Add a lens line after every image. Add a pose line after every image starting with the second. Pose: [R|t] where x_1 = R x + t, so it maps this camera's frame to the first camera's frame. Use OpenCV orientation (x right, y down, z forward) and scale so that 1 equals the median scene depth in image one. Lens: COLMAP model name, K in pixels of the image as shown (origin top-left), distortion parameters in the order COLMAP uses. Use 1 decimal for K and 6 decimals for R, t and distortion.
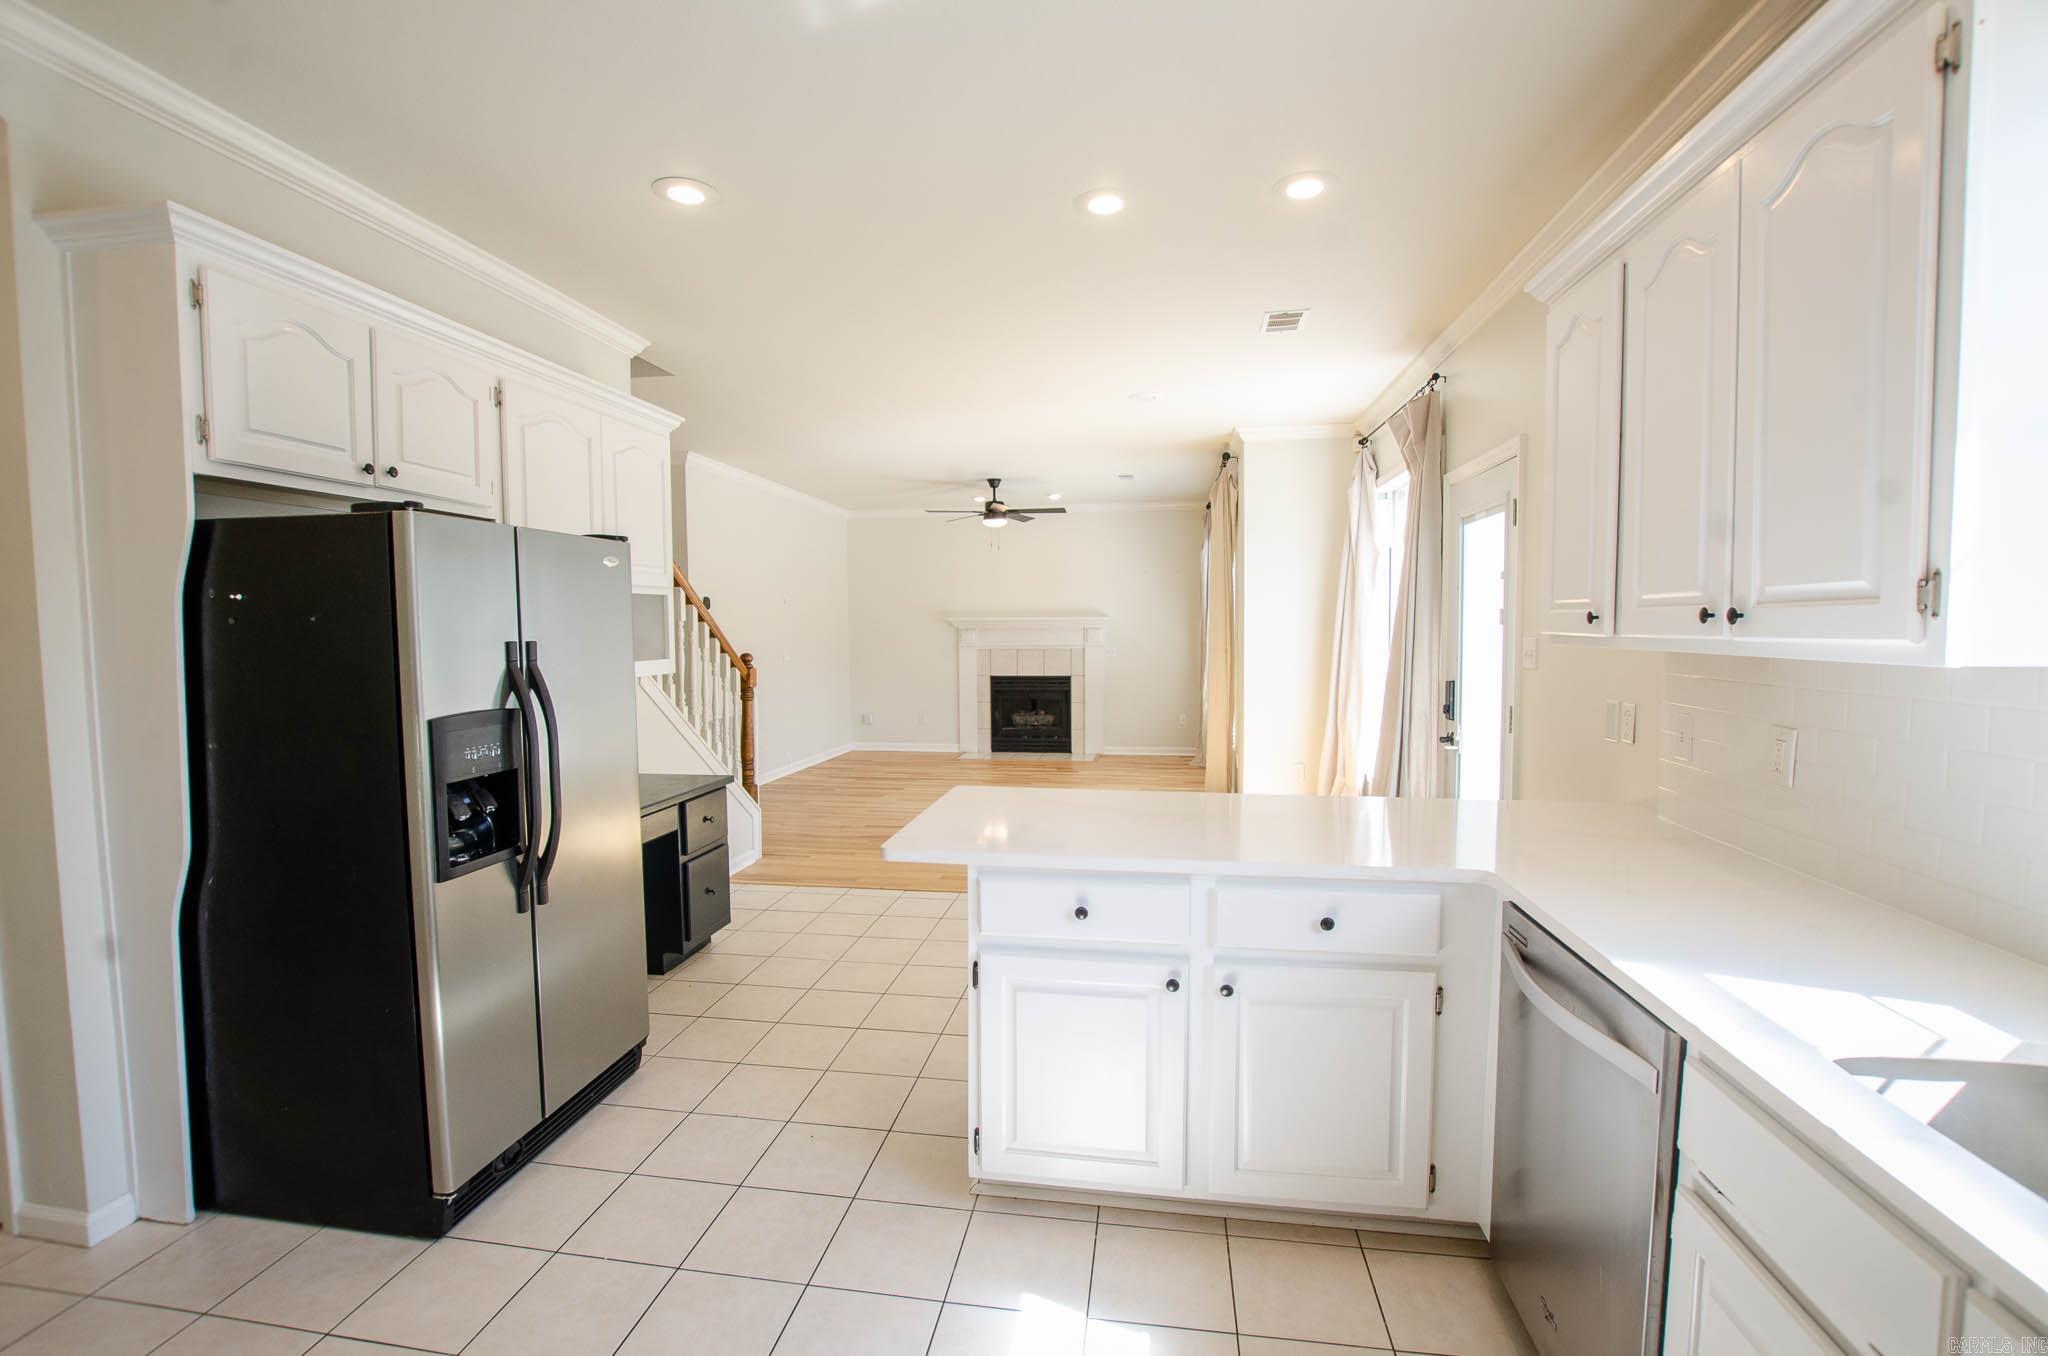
lens RADIAL K [[900.1, 0, 1021.4], [0, 900.1, 682.7], [0, 0, 1]] dist [-0.035422, 0.005571]
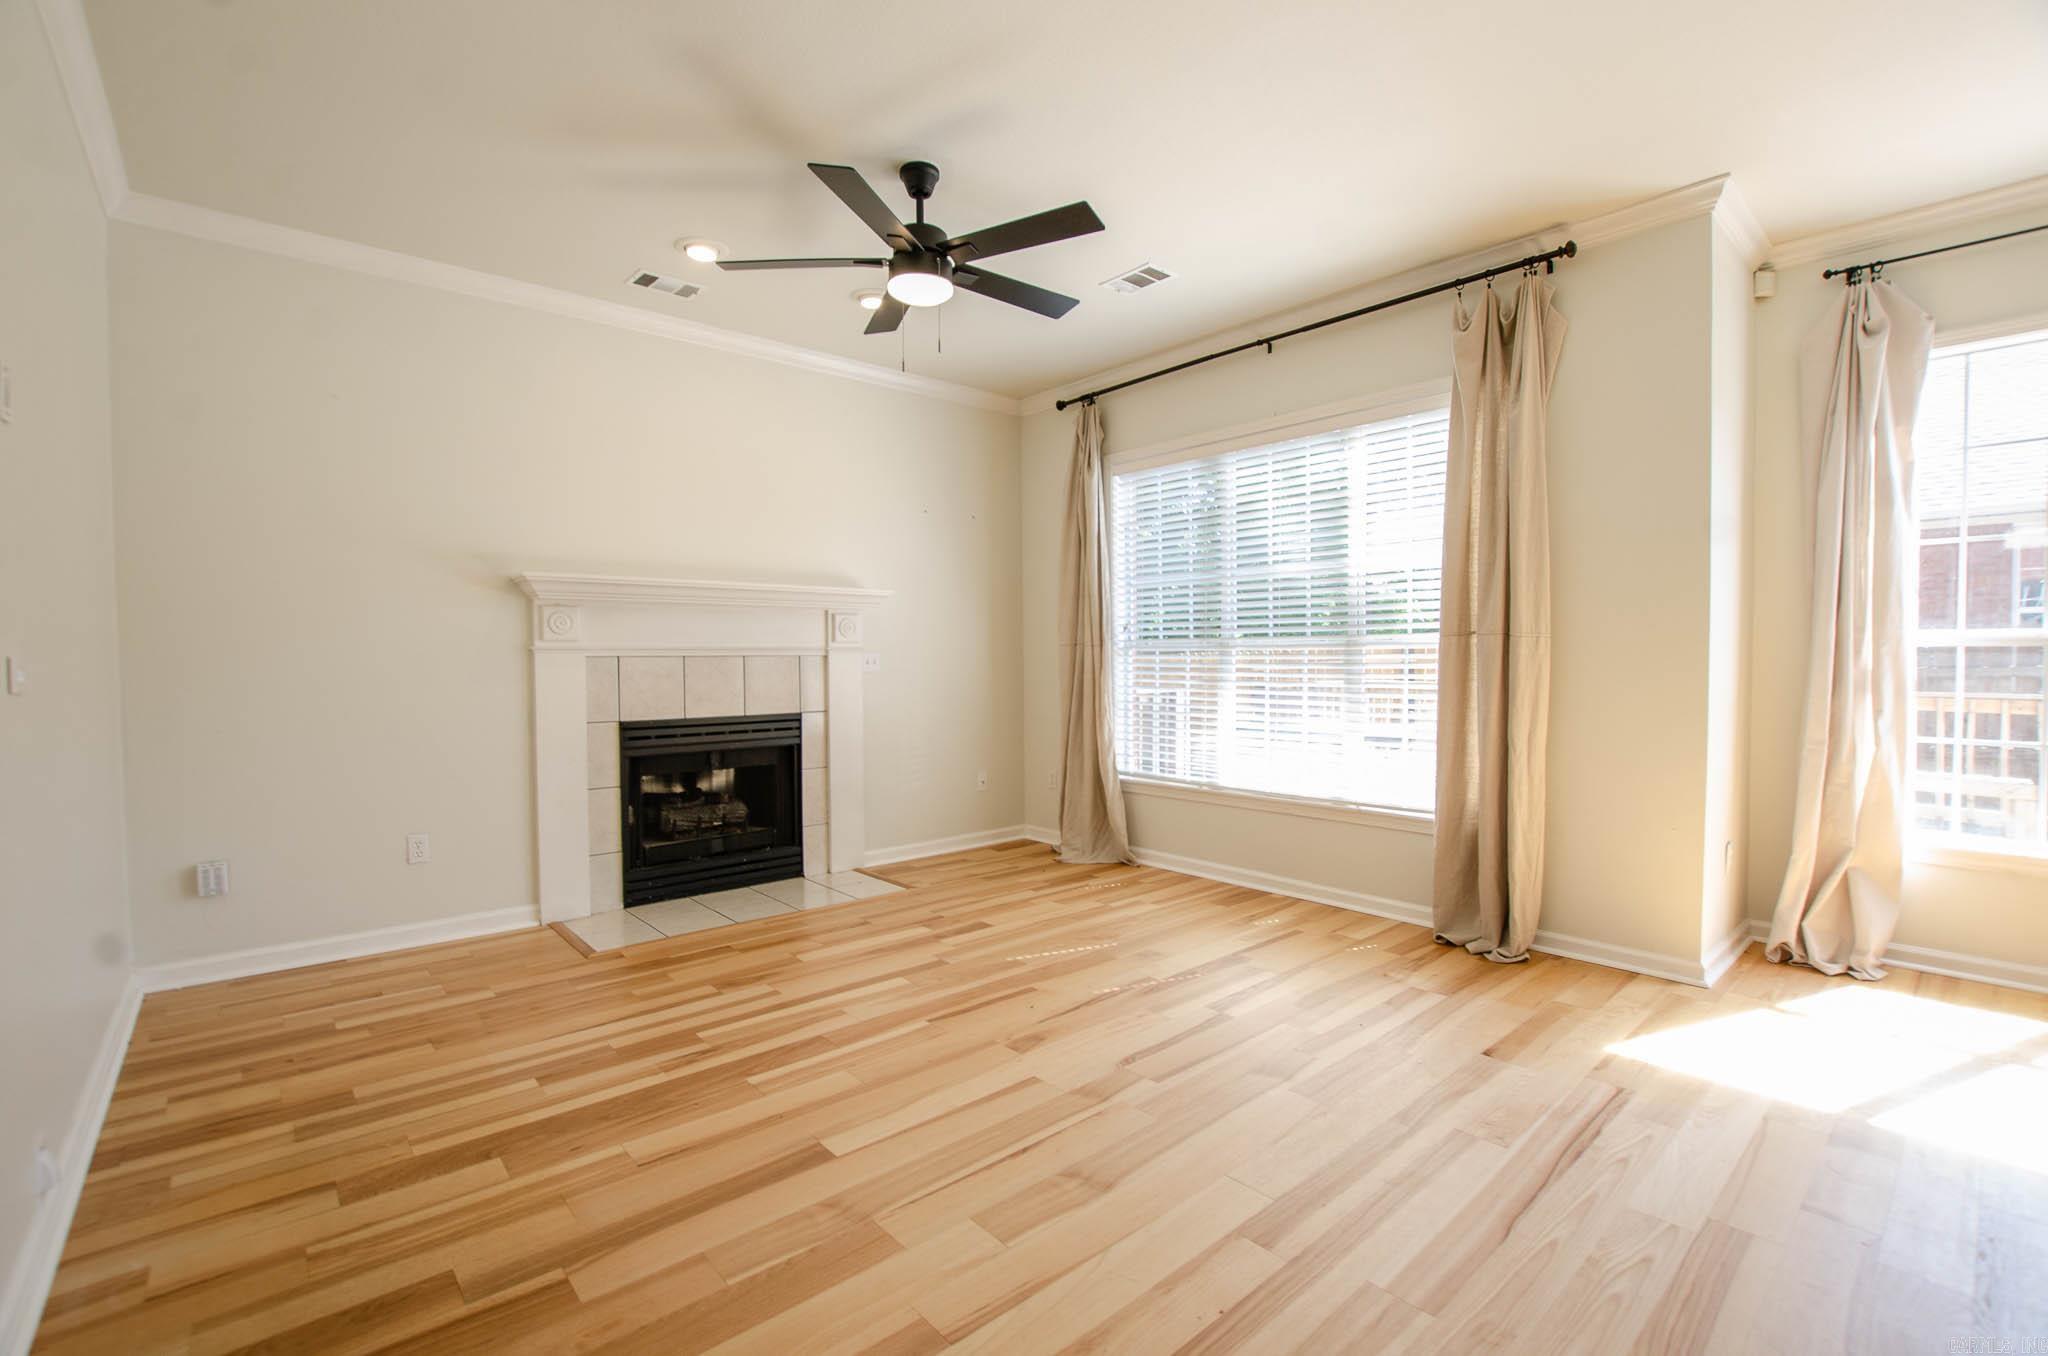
lens RADIAL K [[900.1, 0, 1023.1], [0, 900.1, 684.9], [0, 0, 1]] dist [-0.035422, 0.005571]
pose [[0.639361, -0.021152, 0.768616, -0.227646], [0.041149, 0.999130, -0.006733, -0.013883], [-0.767805, 0.035933, 0.639675, 0.603369]]
